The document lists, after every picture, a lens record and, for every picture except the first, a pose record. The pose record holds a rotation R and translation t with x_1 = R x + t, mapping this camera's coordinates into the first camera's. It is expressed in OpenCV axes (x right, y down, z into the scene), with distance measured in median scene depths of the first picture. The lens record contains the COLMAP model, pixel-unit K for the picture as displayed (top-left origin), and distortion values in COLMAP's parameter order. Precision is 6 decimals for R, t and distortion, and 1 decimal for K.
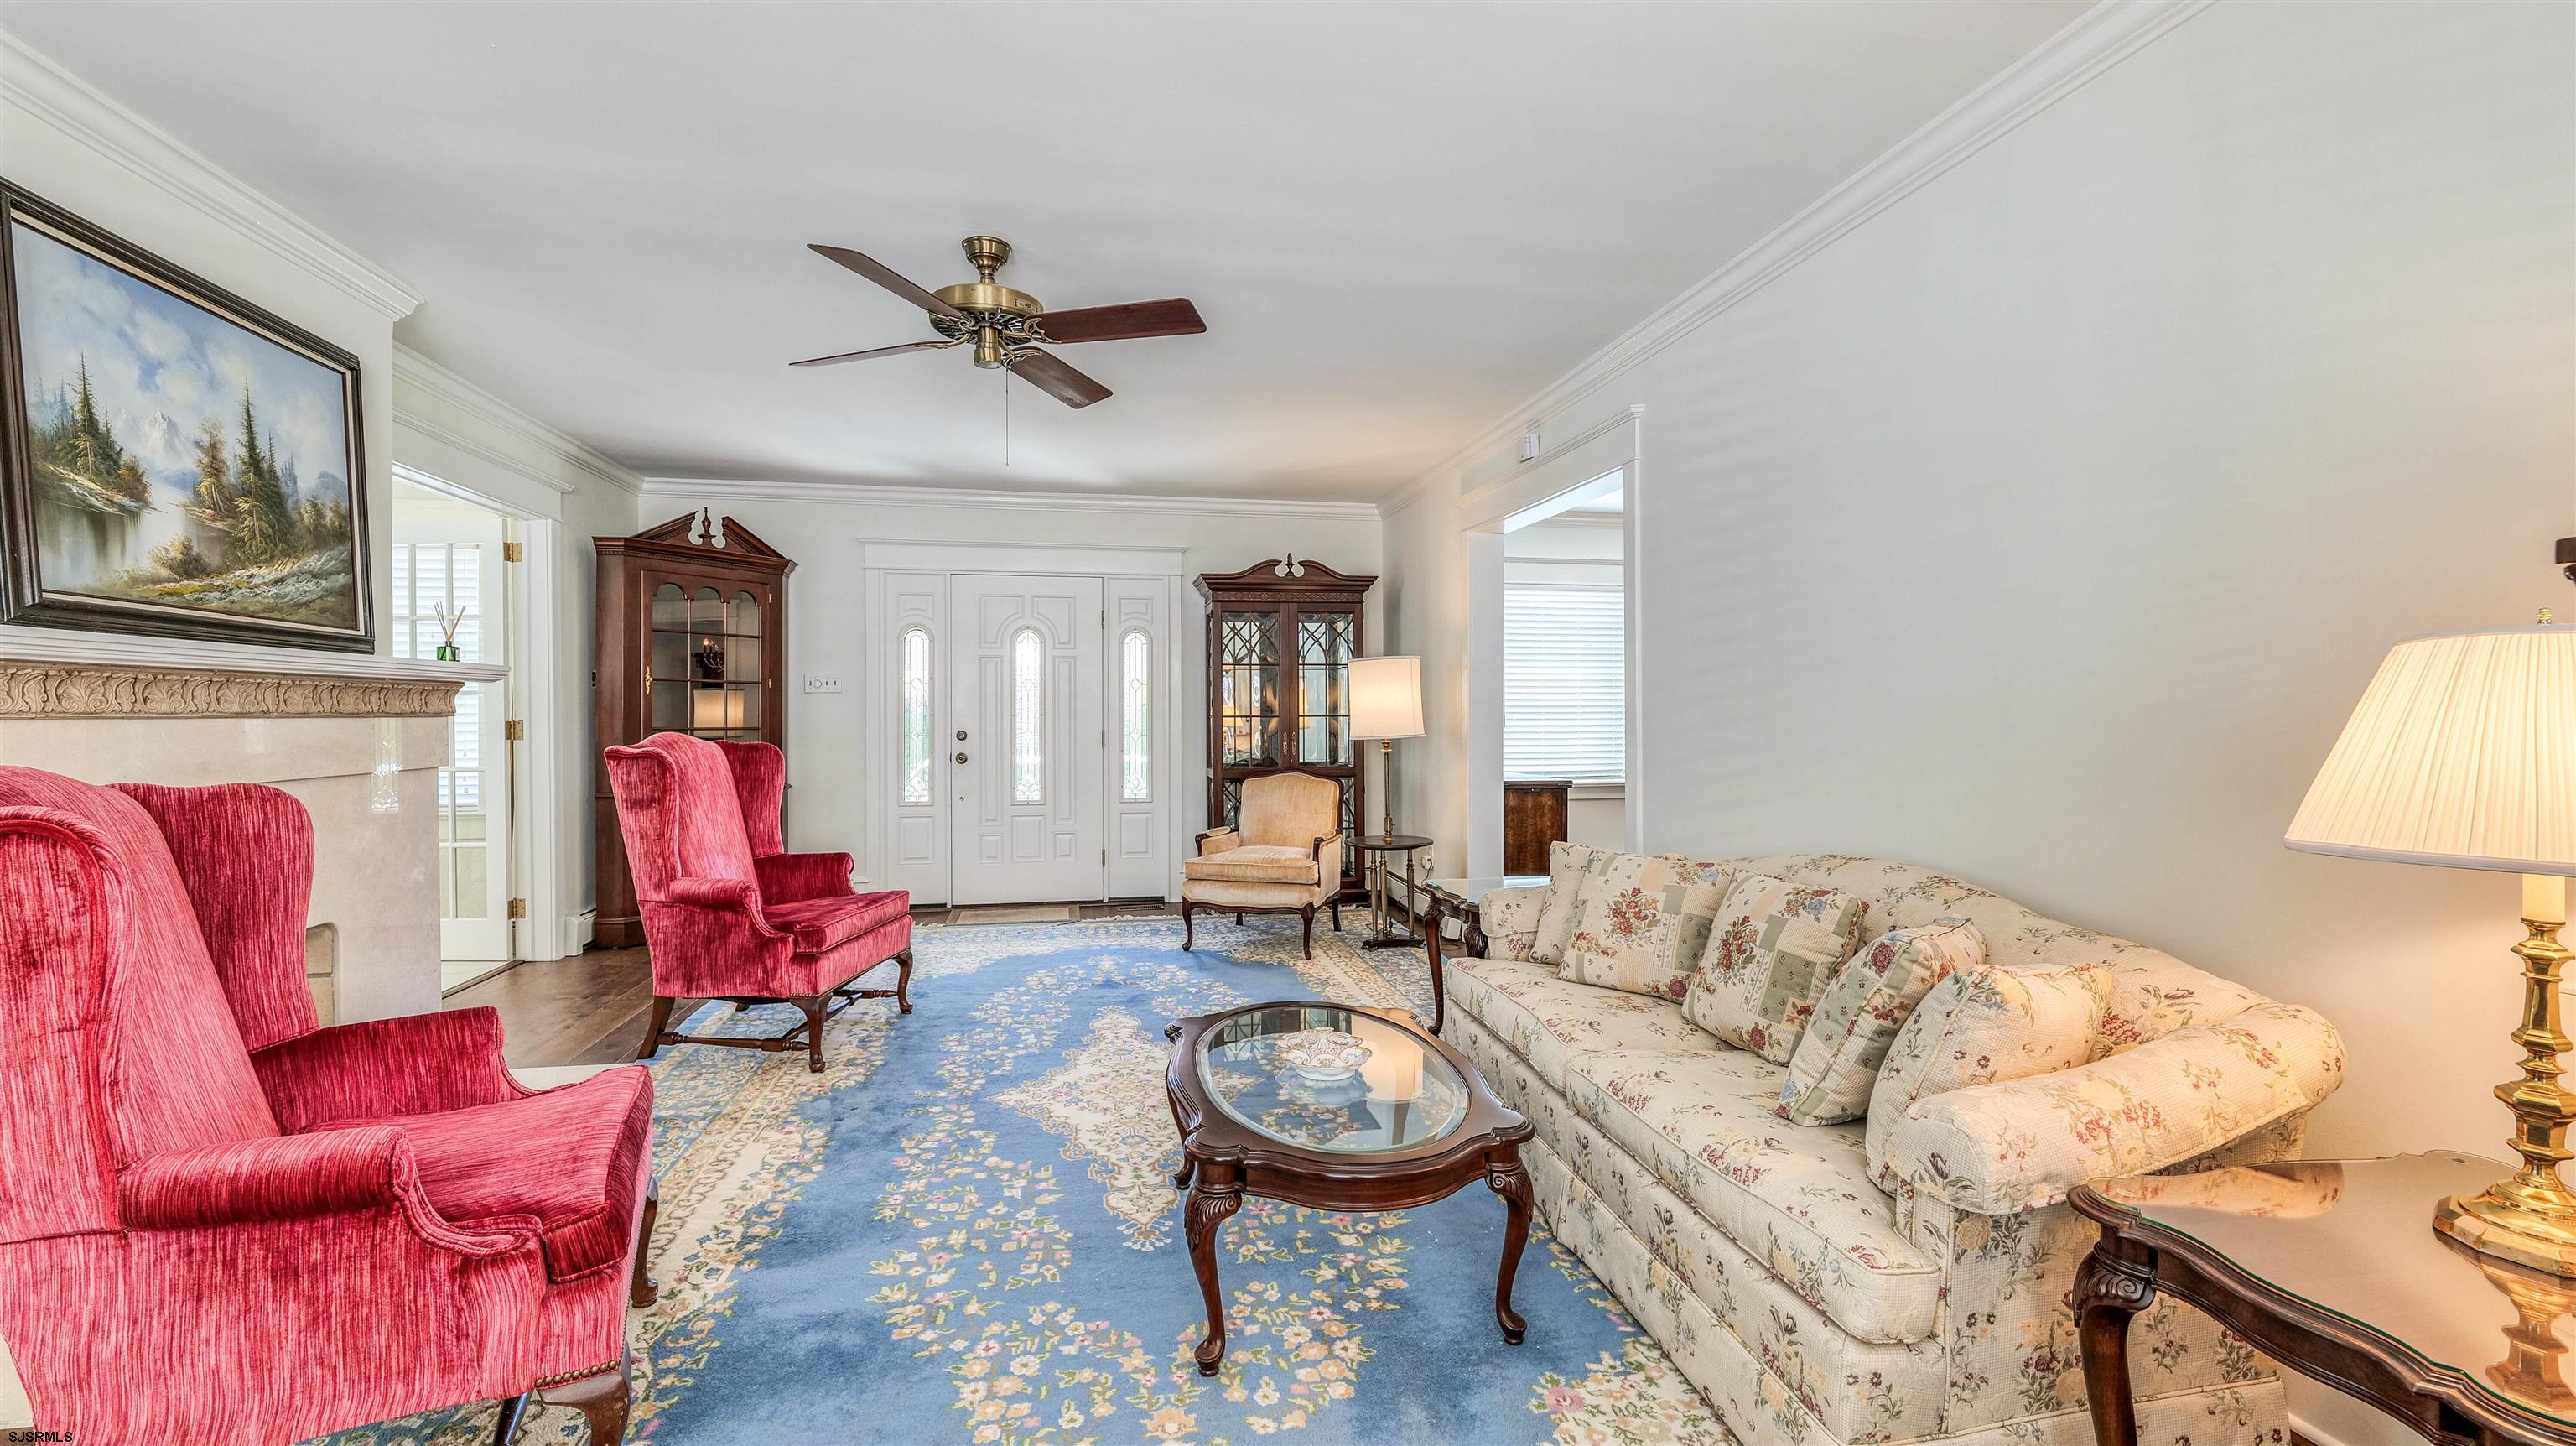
lens RADIAL K [[1047.2, 0, 1276.0], [0, 1047.2, 718.4], [0, 0, 1]] dist [-0.012598, 0.000672]
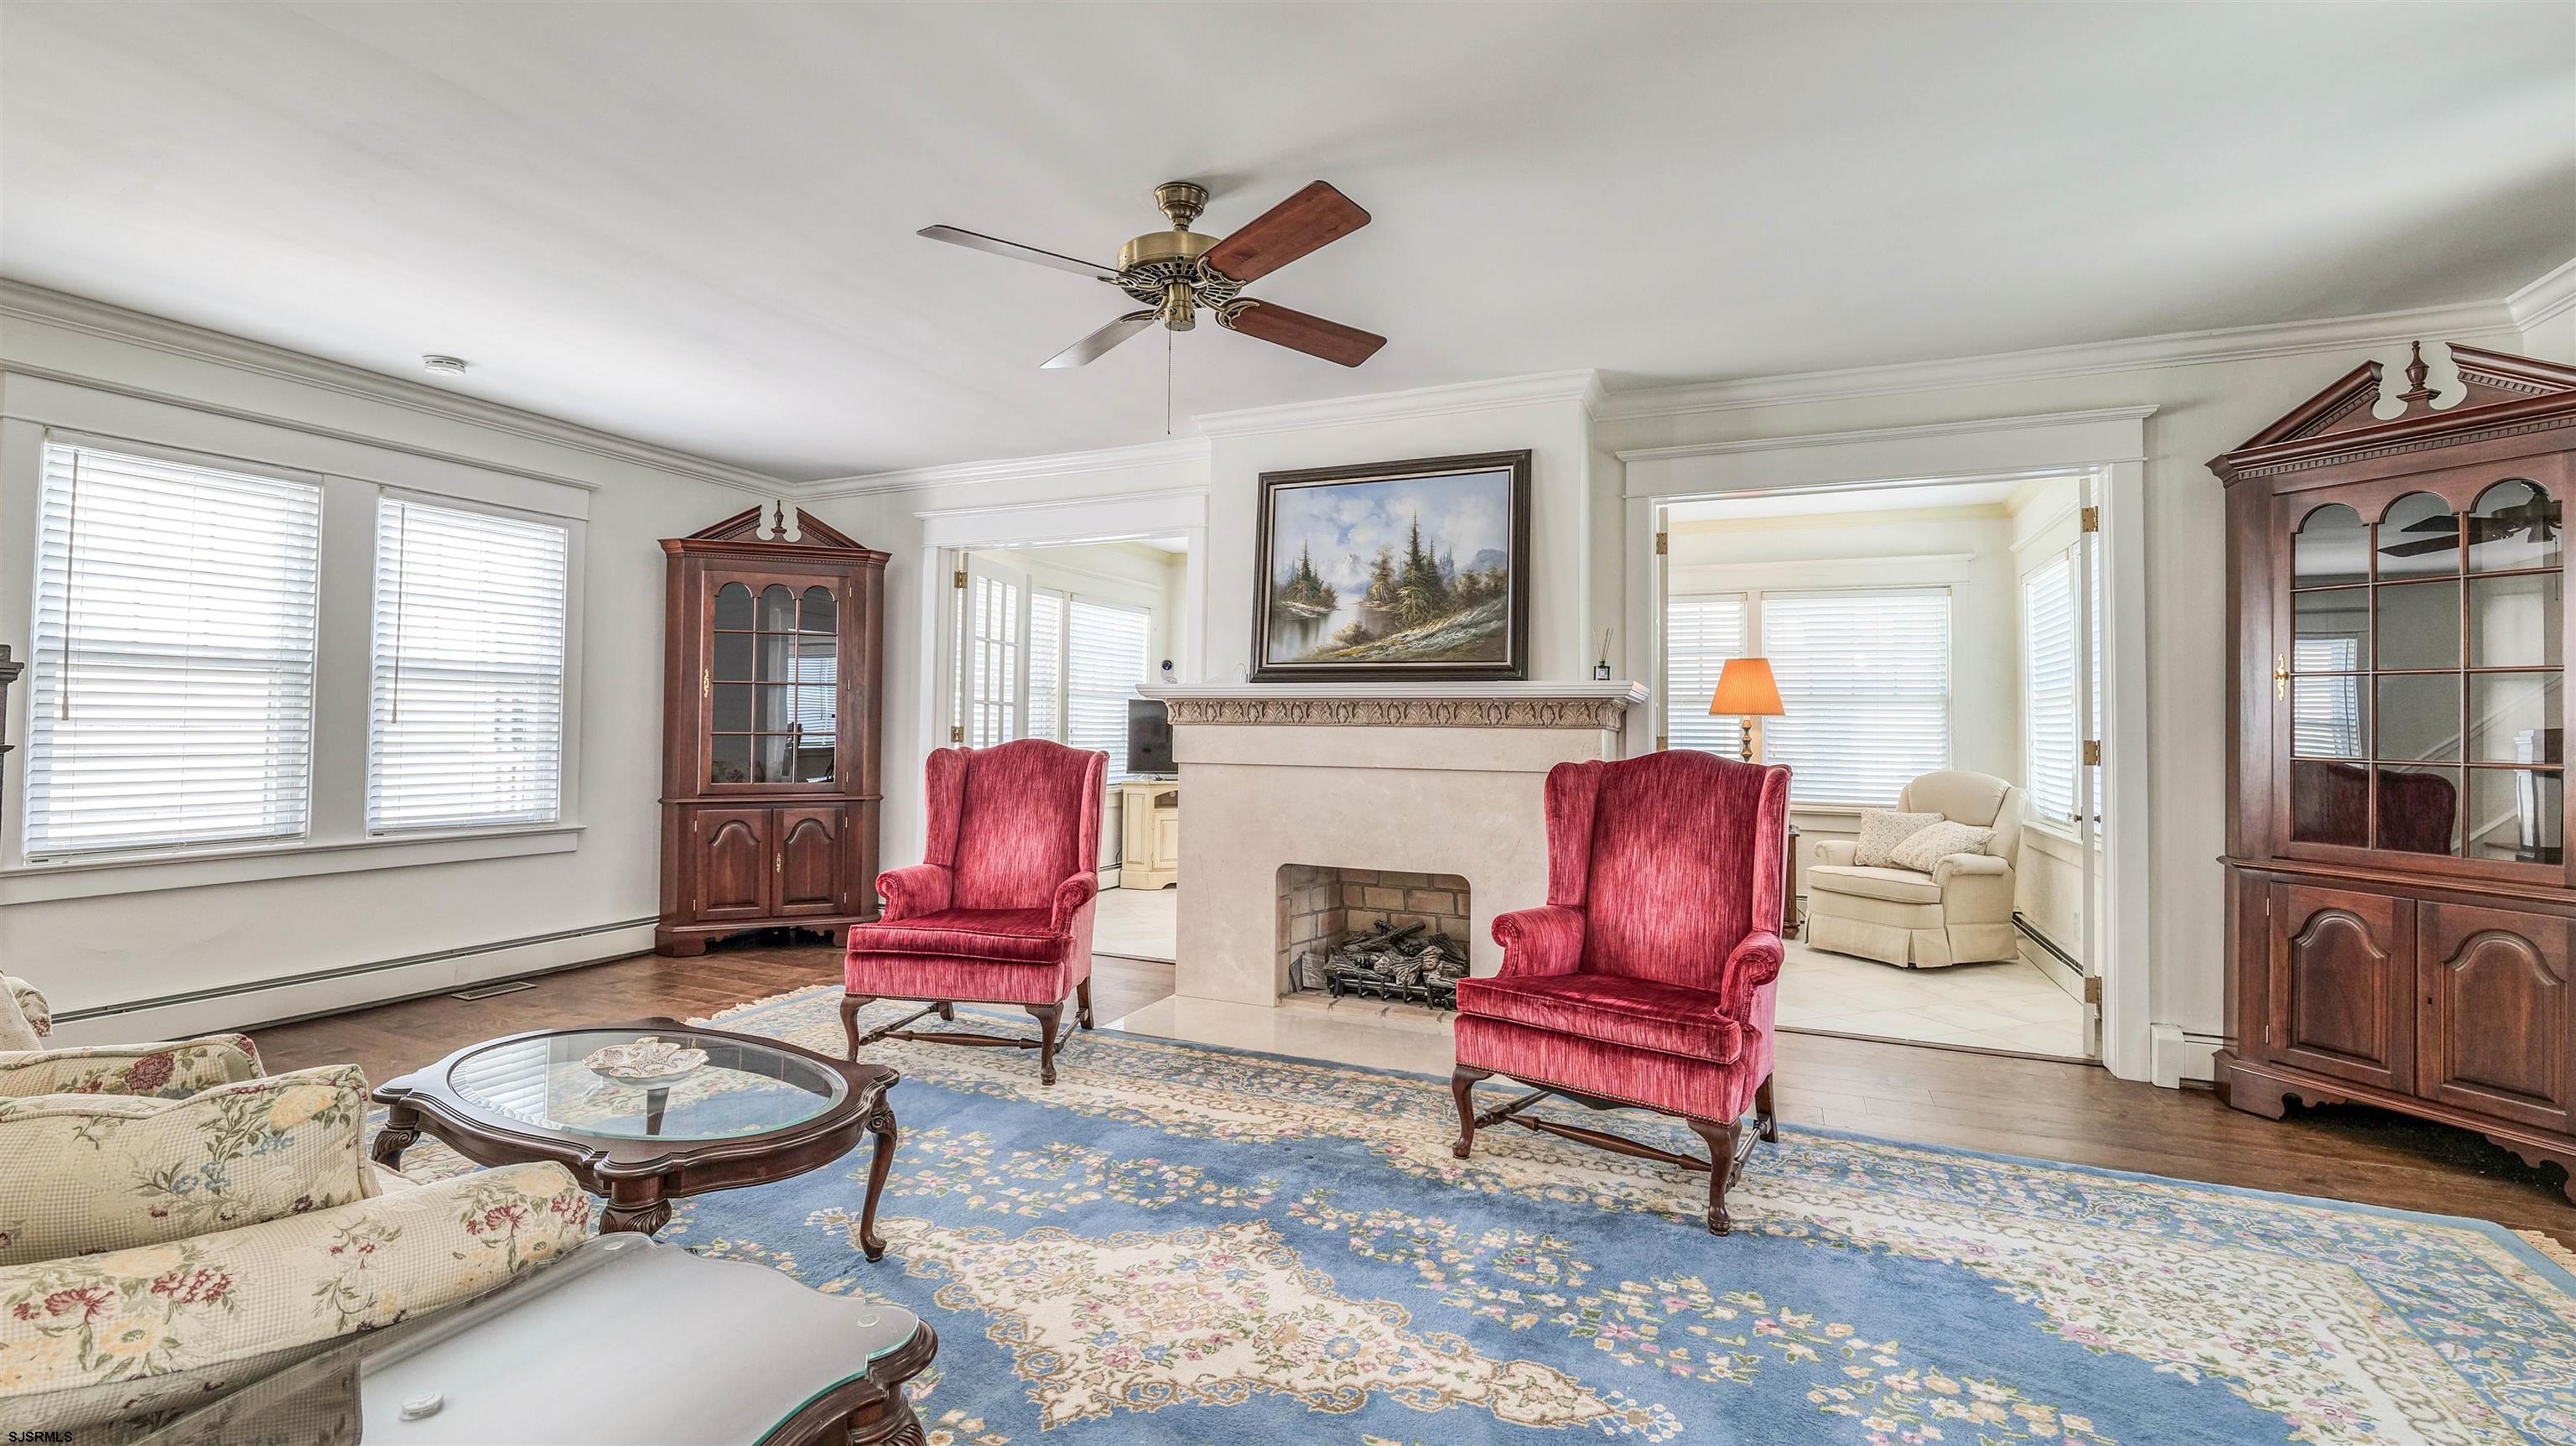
lens RADIAL K [[1096.6, 0, 1276.9], [0, 1096.6, 697.0], [0, 0, 1]] dist [-0.012712, -0.000046]
pose [[-0.573806, -0.025918, -0.818581, 0.498572], [-0.014035, 0.999664, -0.021814, -0.007251], [0.818871, -0.001028, -0.573976, 1.880084]]
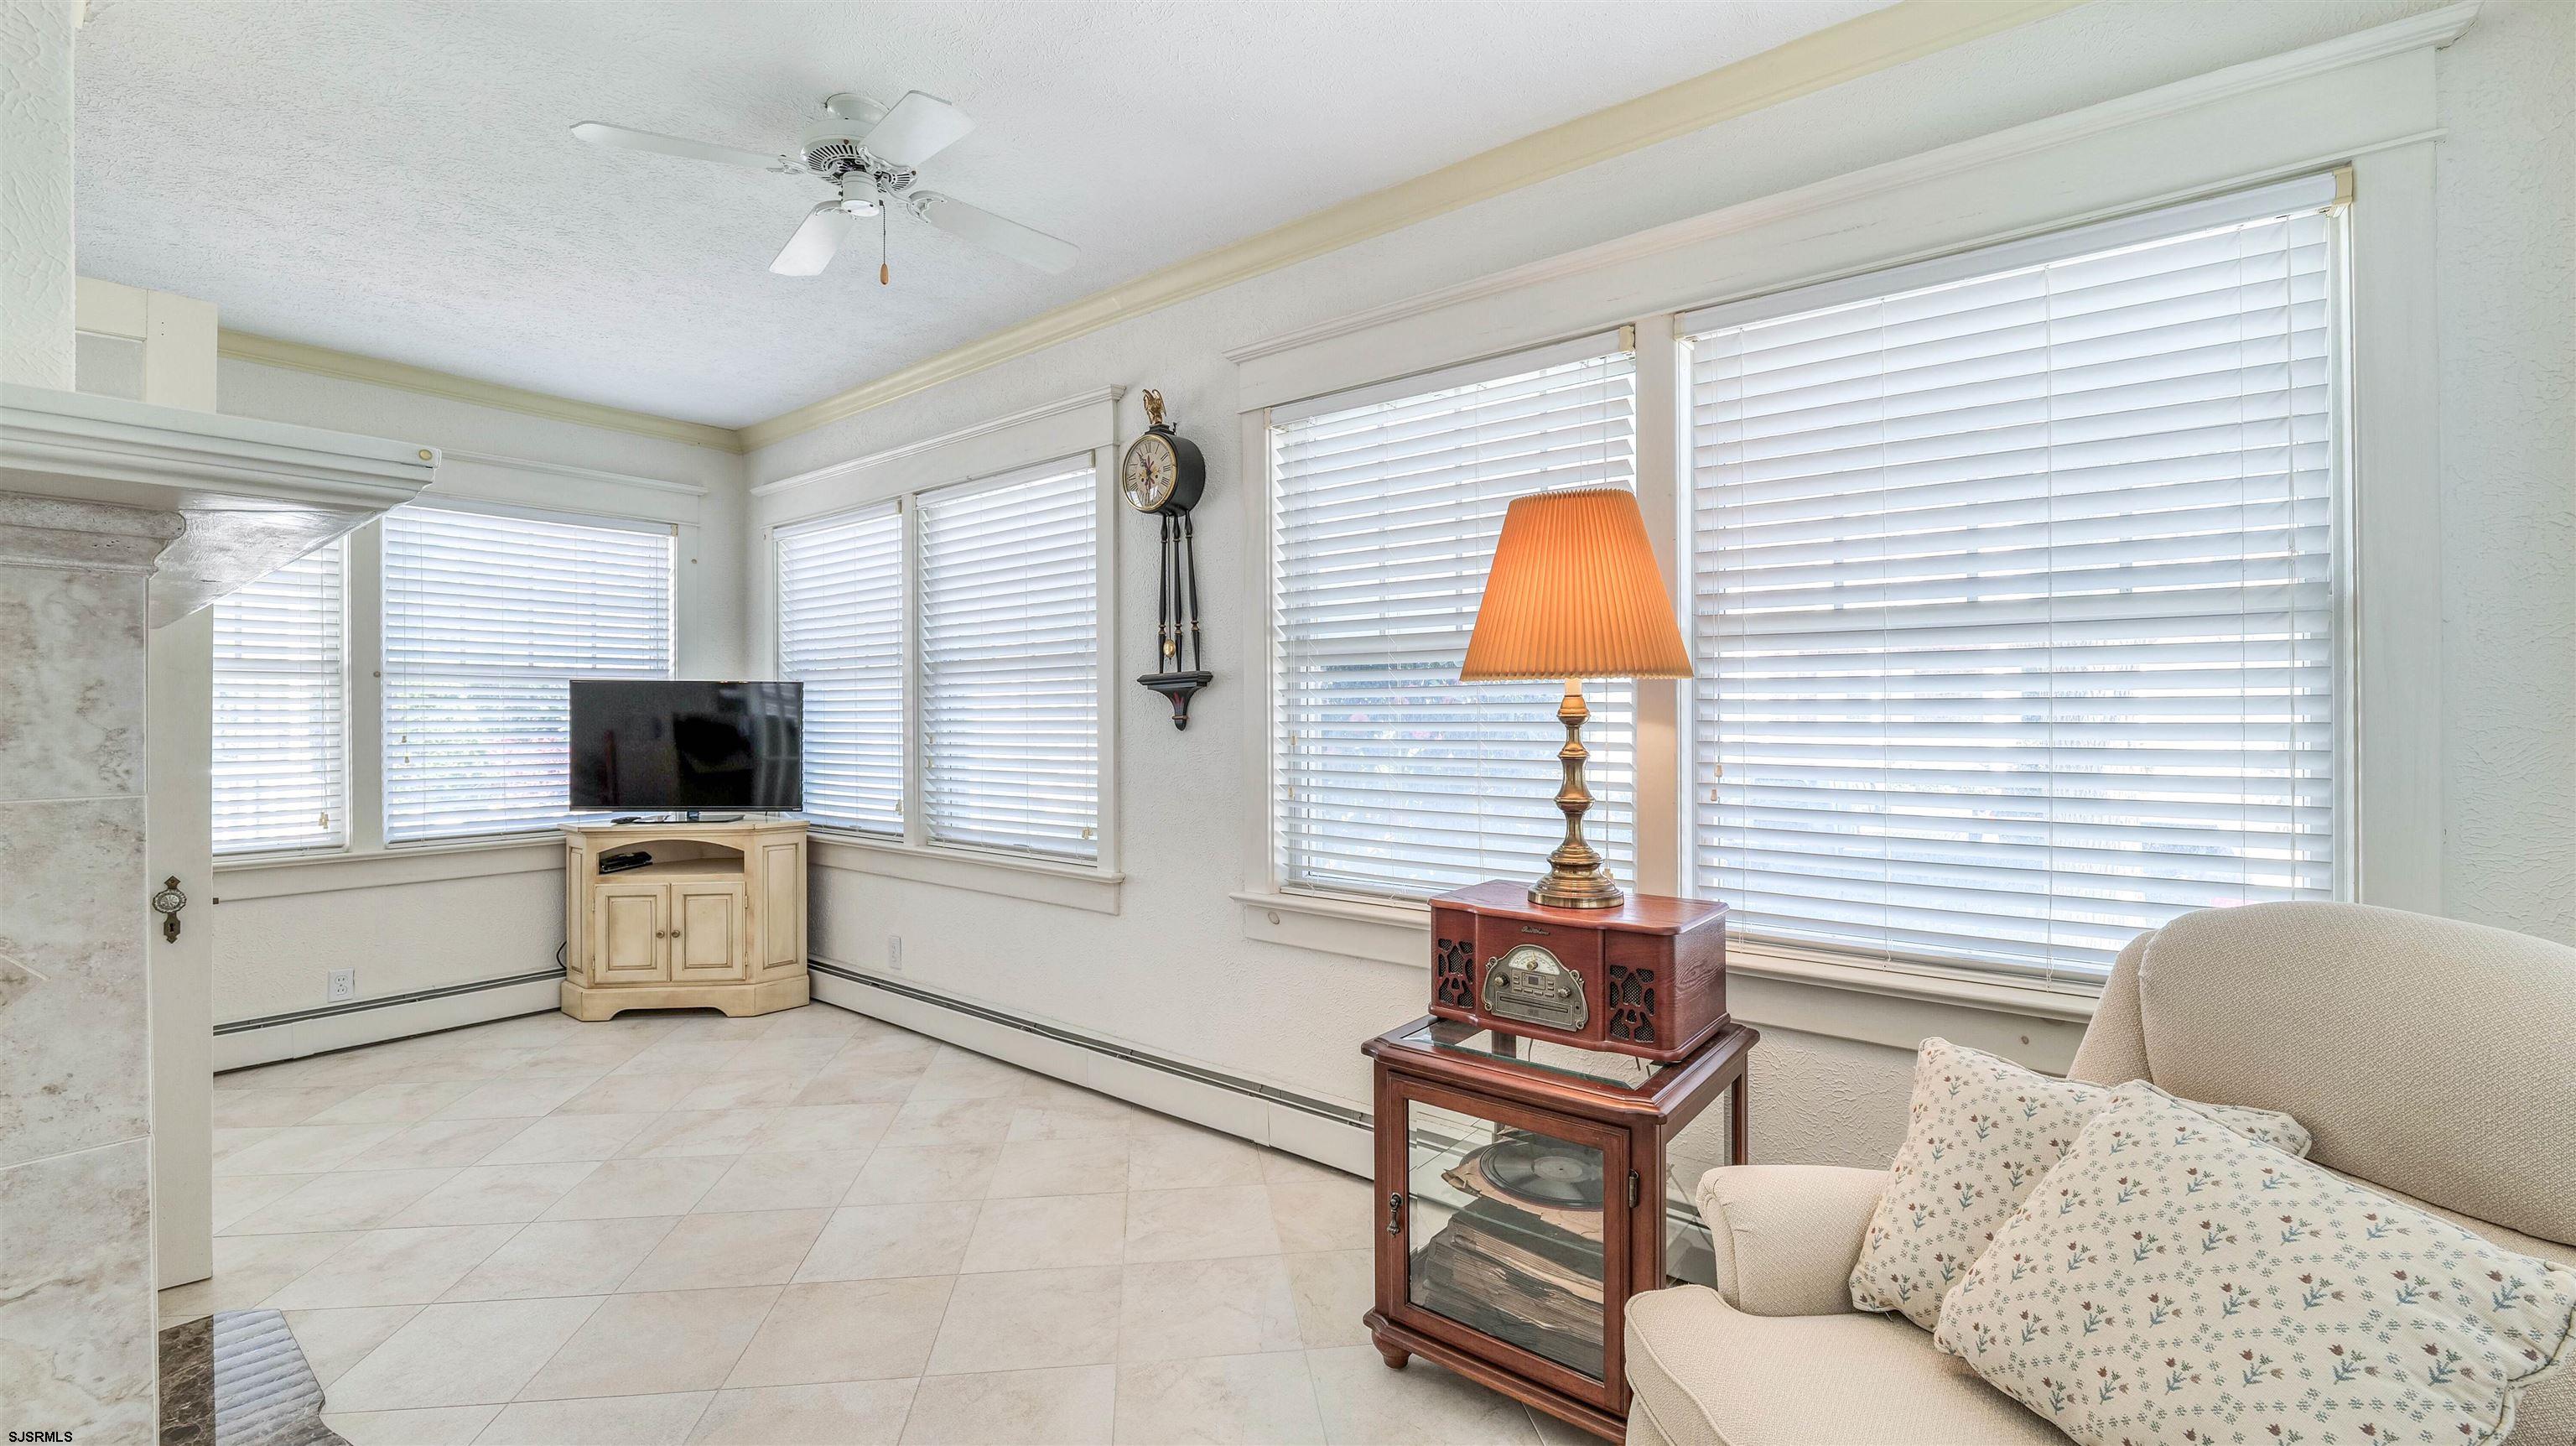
lens RADIAL K [[1047.2, 0, 1276.0], [0, 1047.2, 718.4], [0, 0, 1]] dist [-0.012598, 0.000672]
pose [[-0.764386, 0.005533, -0.644735, -1.576013], [0.001798, 0.999978, 0.006450, -0.010178], [0.644756, 0.003771, -0.764379, 1.766164]]
